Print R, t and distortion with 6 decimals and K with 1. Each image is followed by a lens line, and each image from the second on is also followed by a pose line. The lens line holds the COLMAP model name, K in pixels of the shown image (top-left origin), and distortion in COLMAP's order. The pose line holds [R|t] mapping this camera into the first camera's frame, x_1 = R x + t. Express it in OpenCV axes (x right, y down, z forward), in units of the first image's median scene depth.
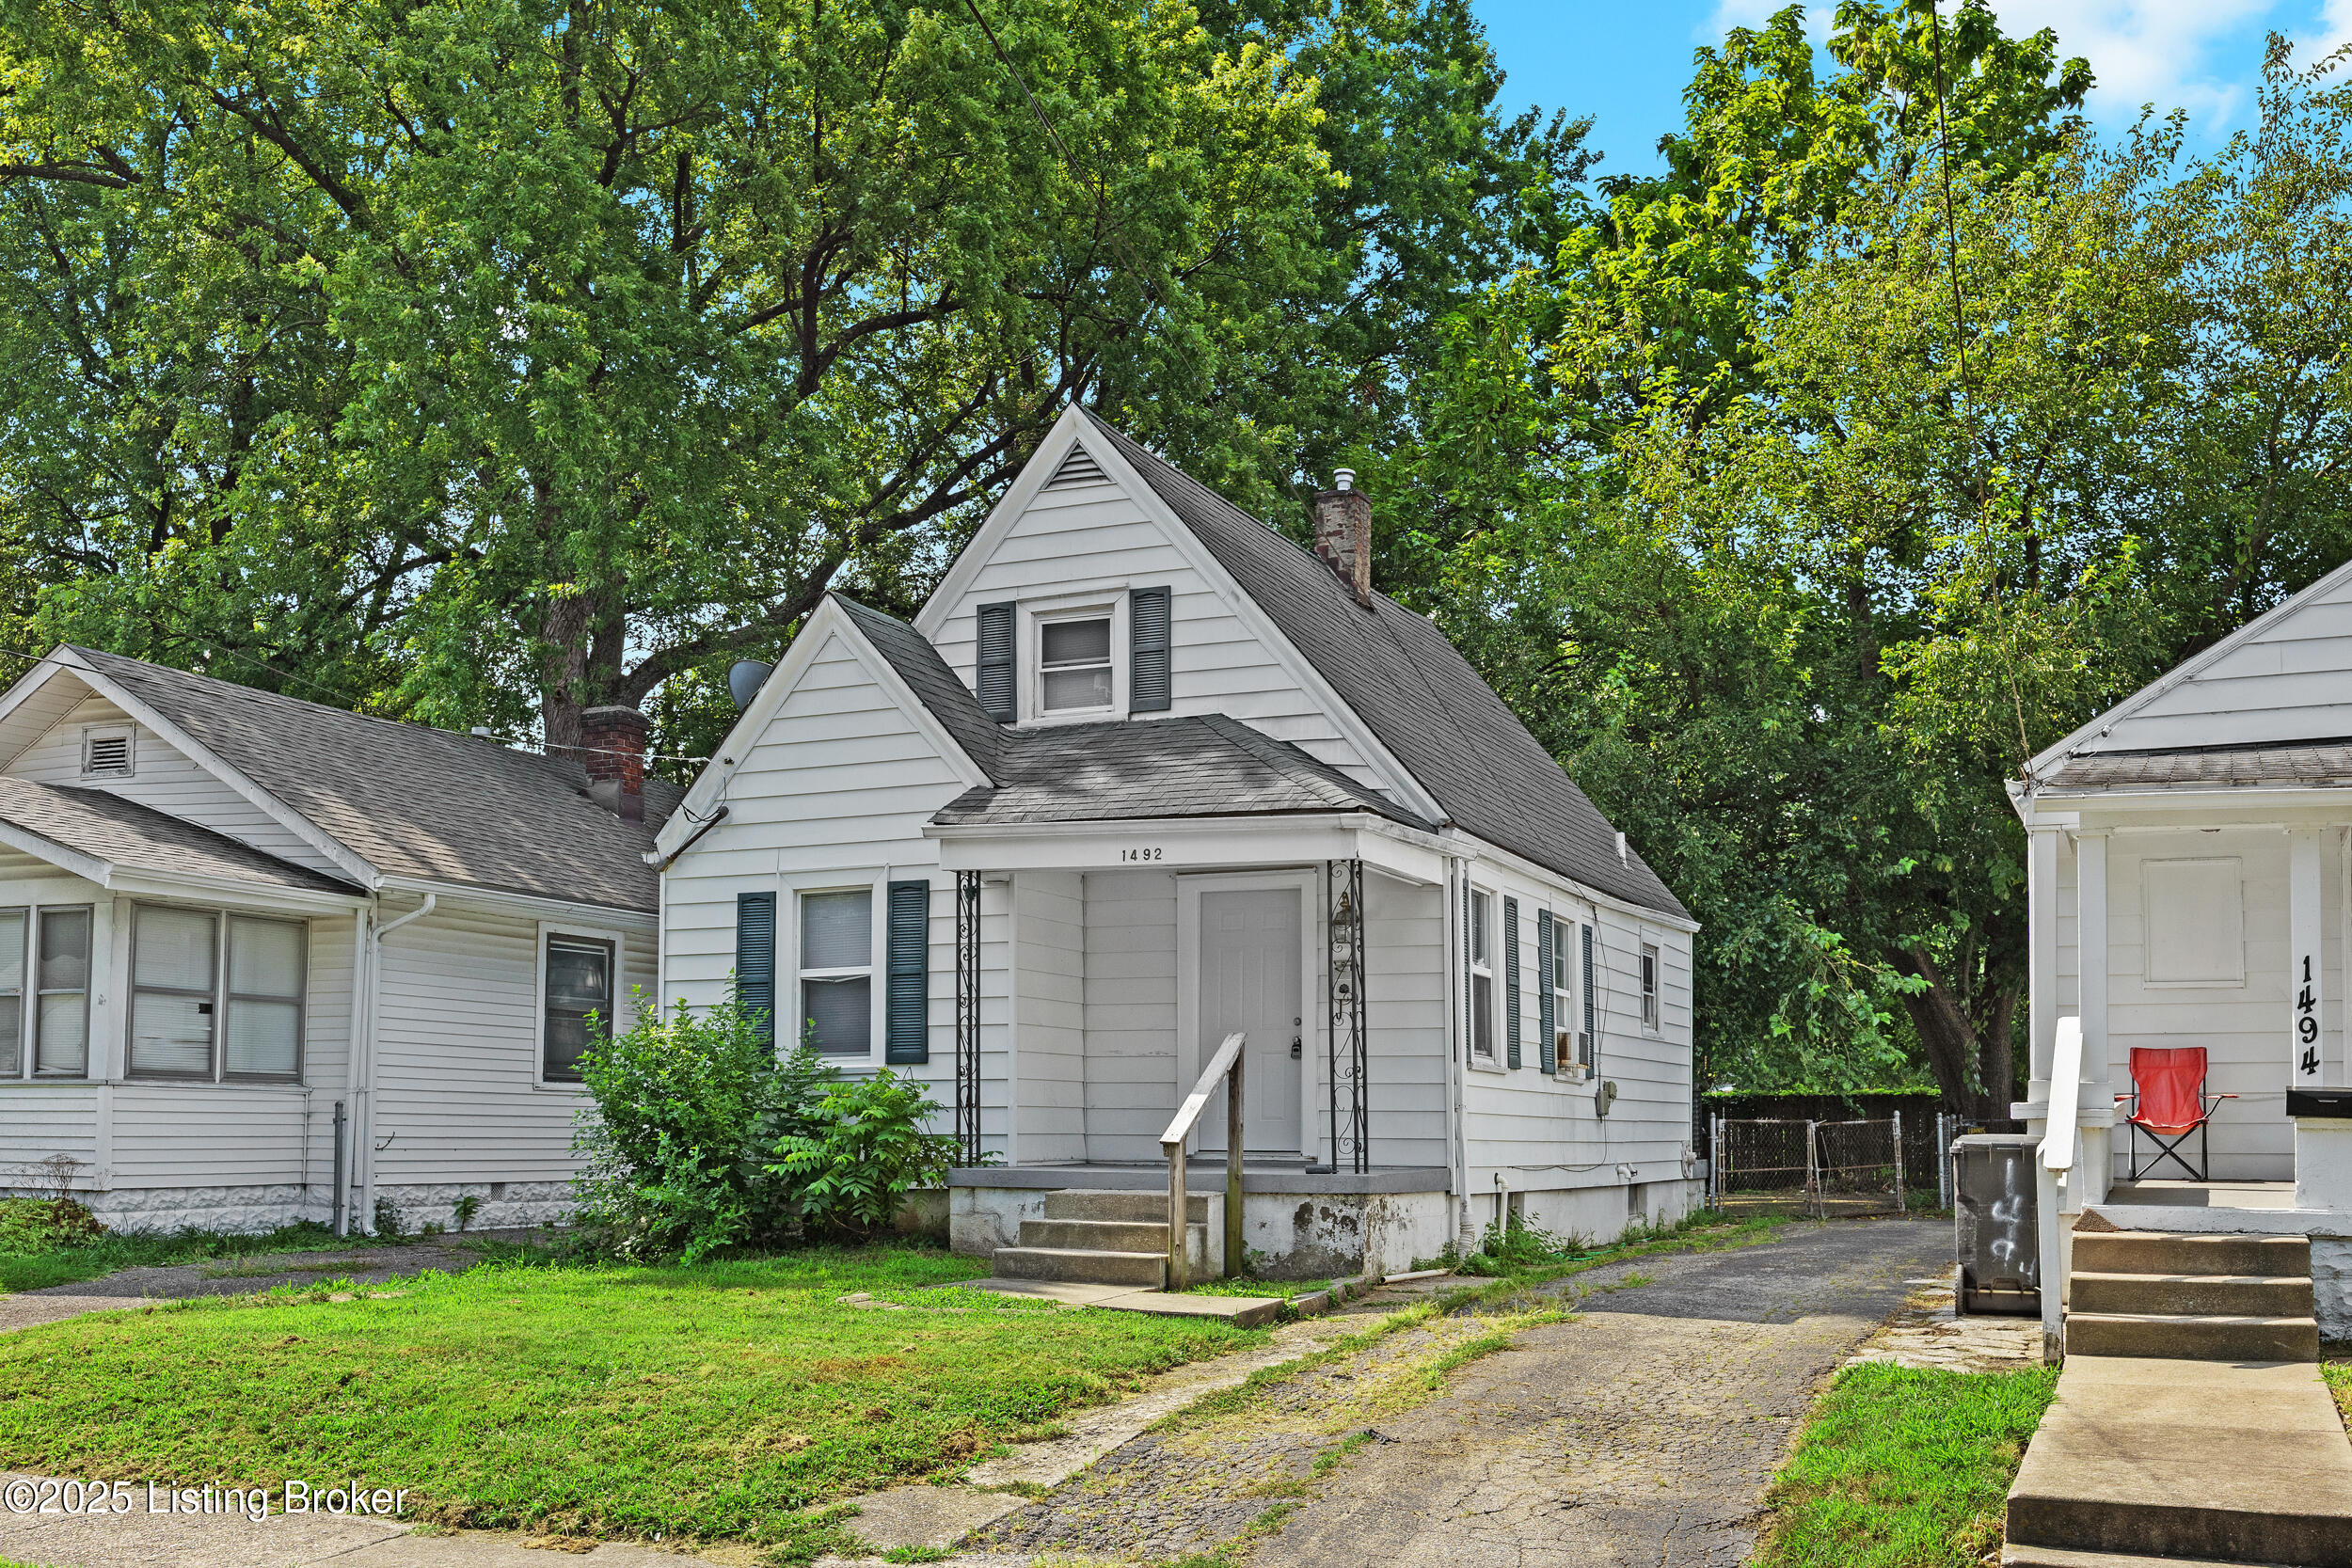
lens RADIAL K [[2400.9, 0, 1176.0], [0, 2400.9, 784.0], [0, 0, 1]] dist [0.004803, 0.008235]
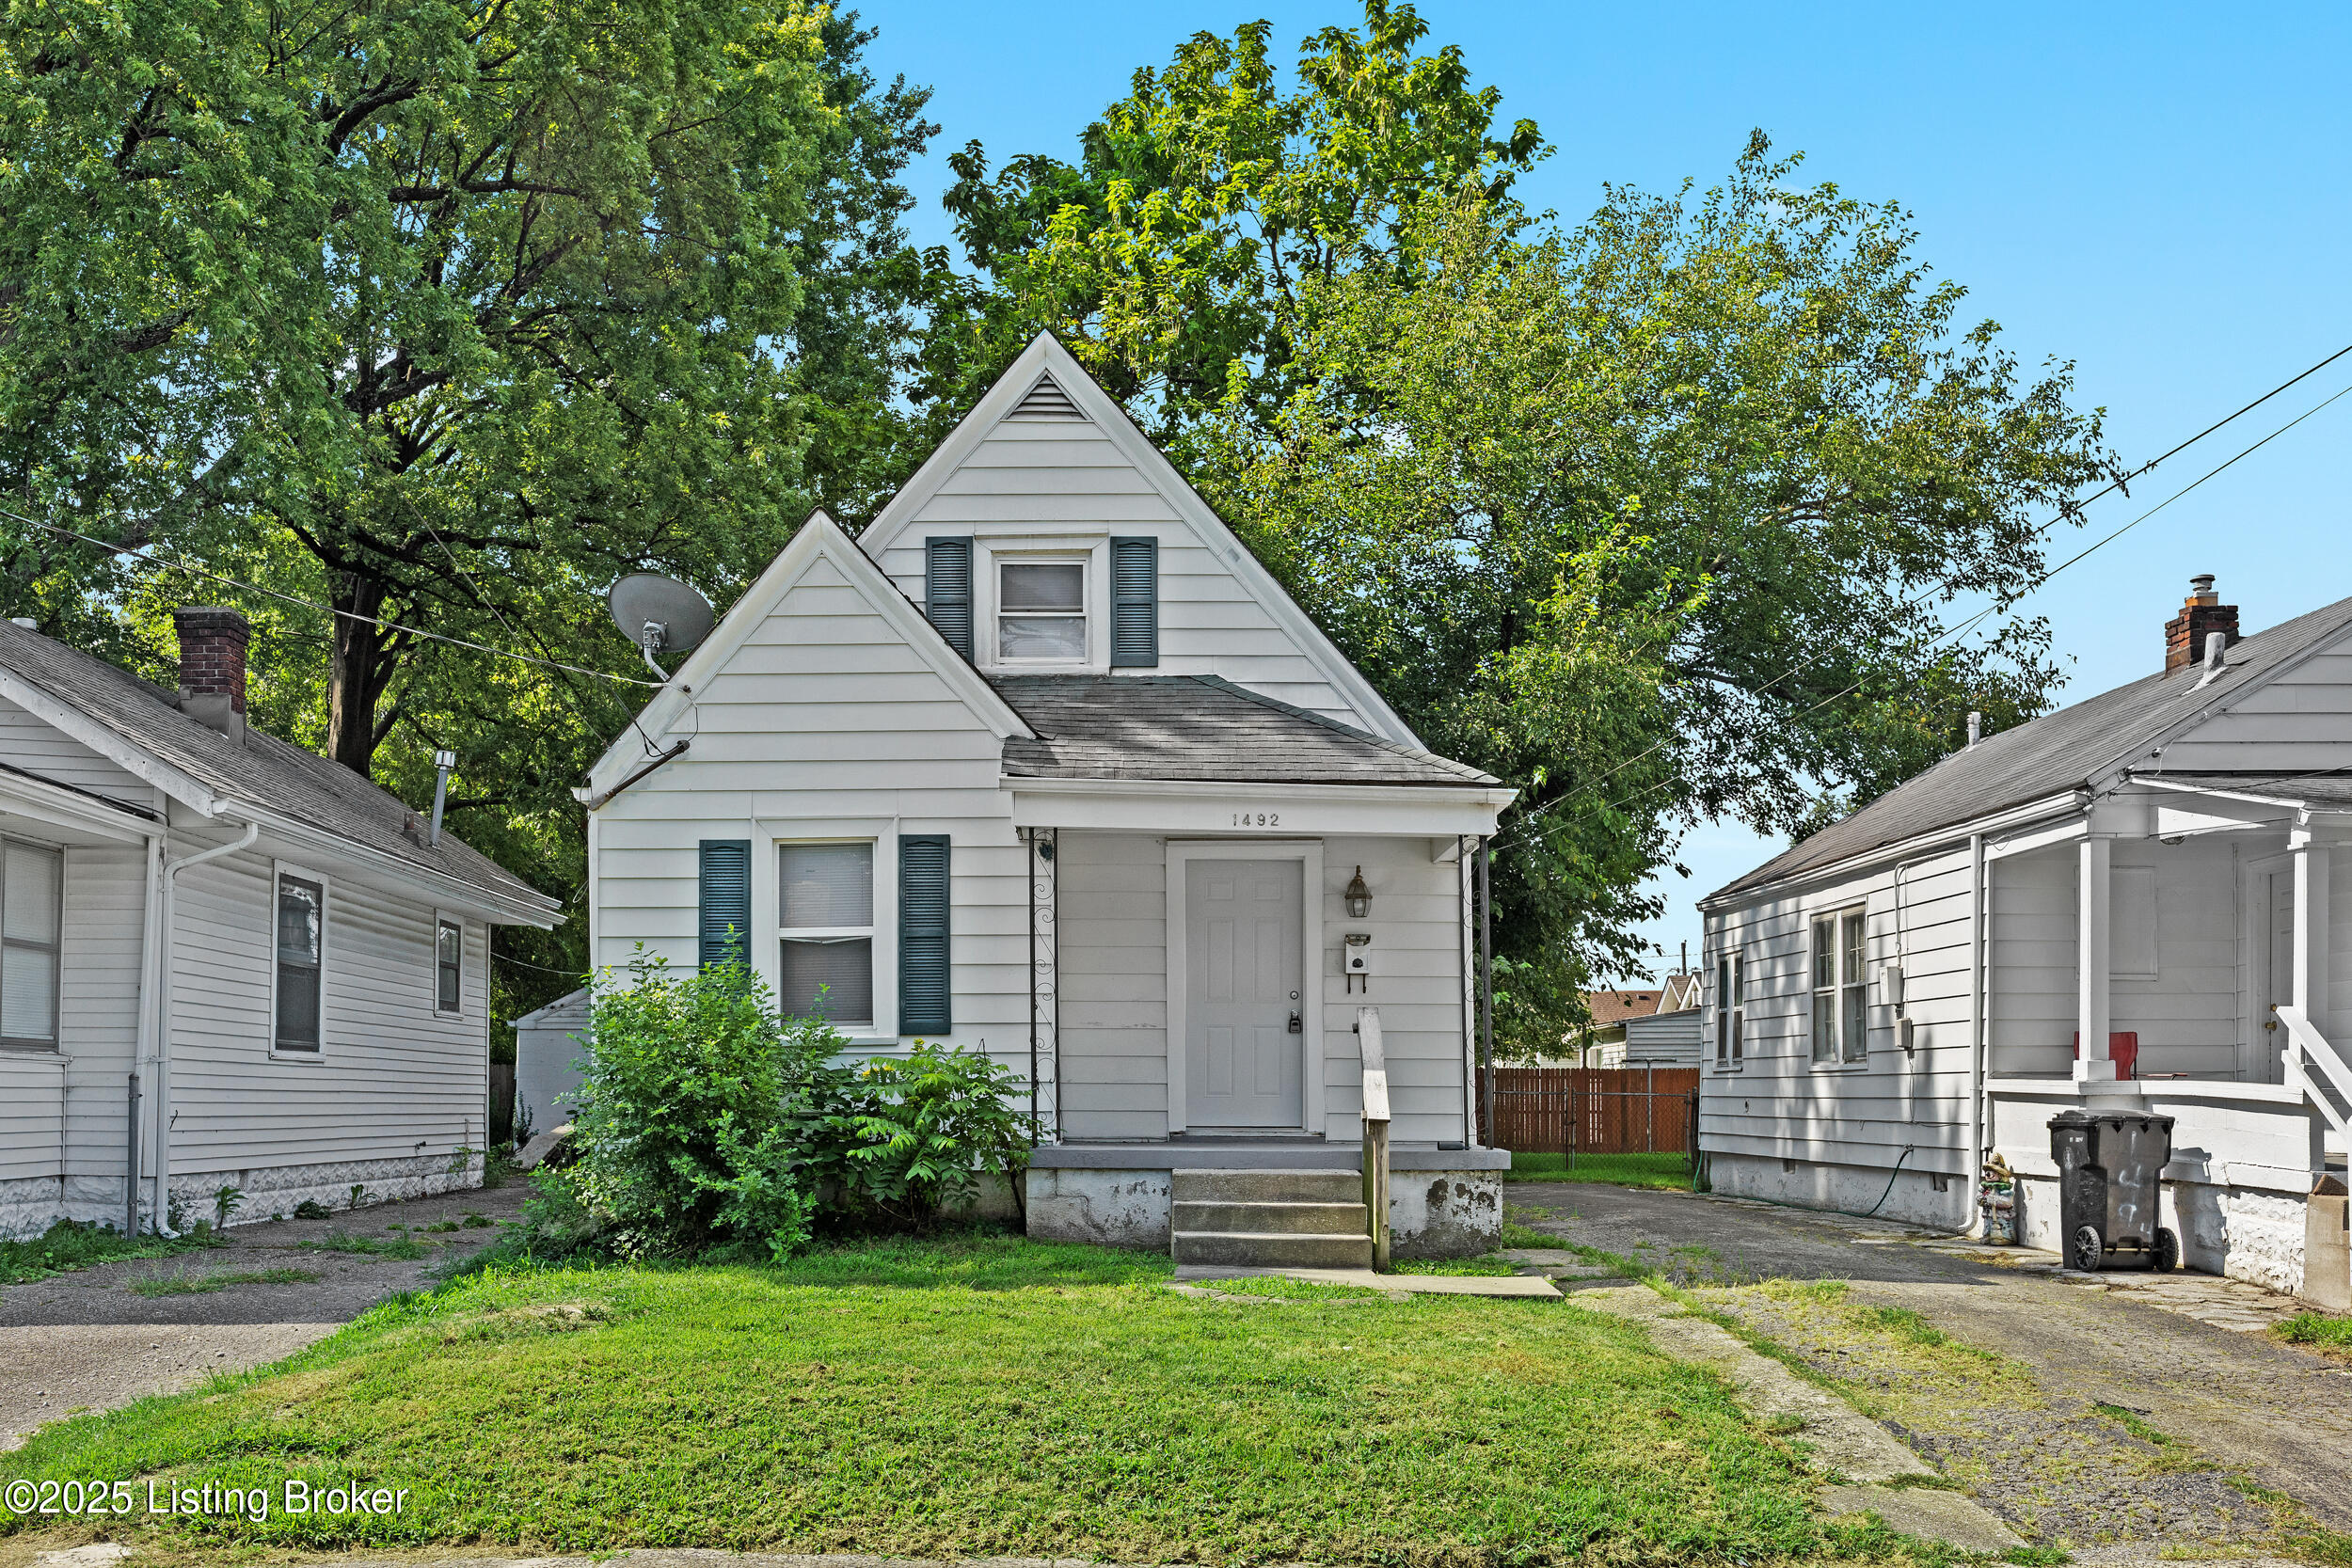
lens RADIAL K [[2376.2, 0, 1176.0], [0, 2376.2, 835.8], [0, 0, 1]] dist [0.006065, 0.012606]
pose [[0.909766, 0.043441, 0.412842, -0.382263], [-0.057493, 0.998111, 0.021670, 0.015103], [-0.411121, -0.043450, 0.910545, 0.133386]]
